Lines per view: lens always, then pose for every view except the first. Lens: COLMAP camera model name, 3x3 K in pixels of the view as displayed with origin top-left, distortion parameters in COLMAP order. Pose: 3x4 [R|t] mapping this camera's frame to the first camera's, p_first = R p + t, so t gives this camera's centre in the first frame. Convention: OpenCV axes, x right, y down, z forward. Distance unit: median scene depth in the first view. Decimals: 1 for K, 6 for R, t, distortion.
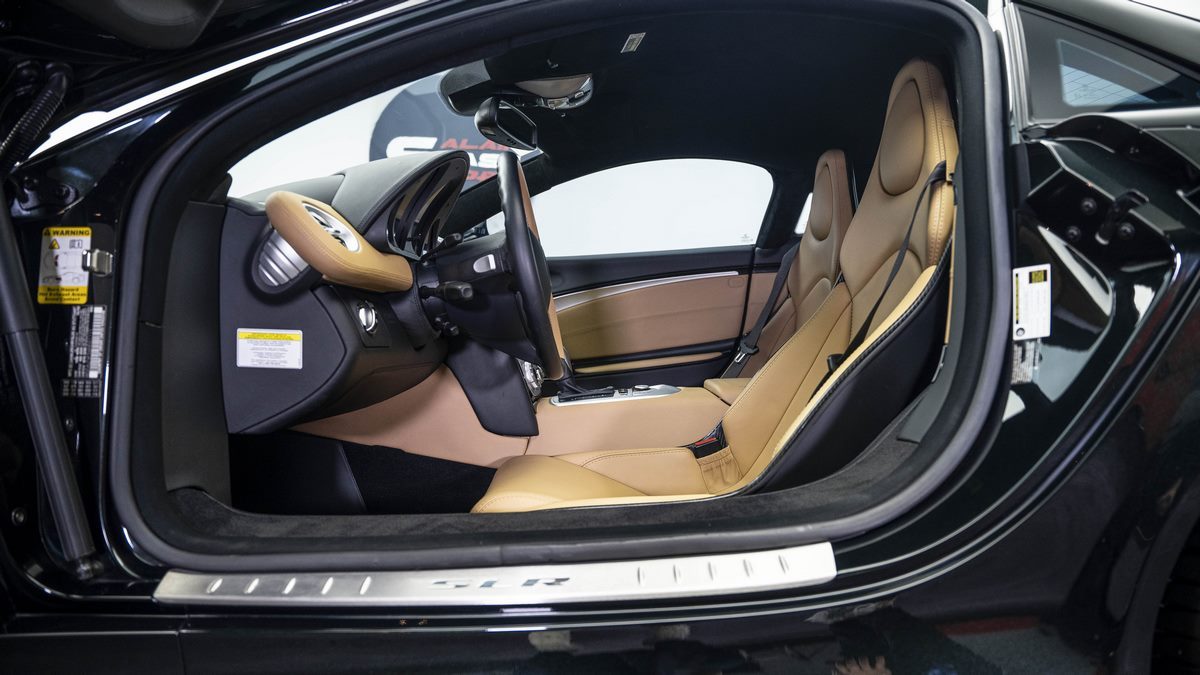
lens RADIAL K [[828.6, 0, 600.0], [0, 828.6, 337.5], [0, 0, 1]] dist [-0.171349, 0.122460]
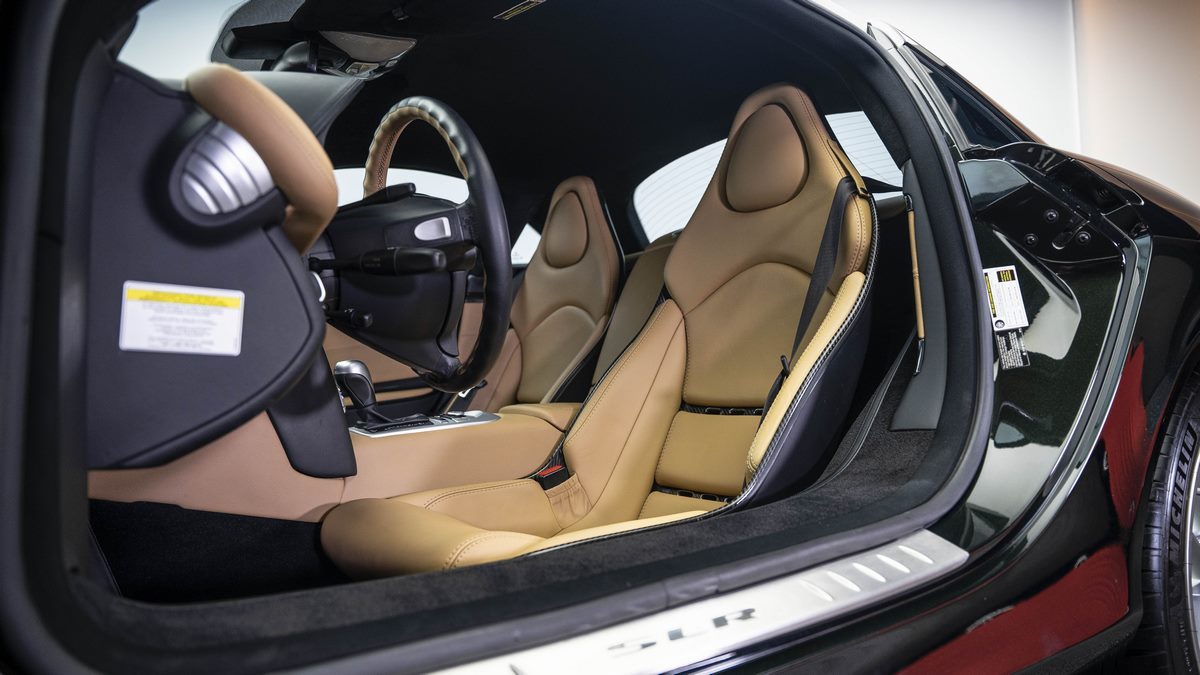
lens RADIAL K [[828.6, 0, 600.0], [0, 828.6, 337.5], [0, 0, 1]] dist [-0.171349, 0.122460]
pose [[0.822100, 0.029875, 0.568559, -0.490455], [0.015558, 0.997071, -0.074888, 0.075412], [-0.569131, 0.070411, 0.819227, 0.349191]]
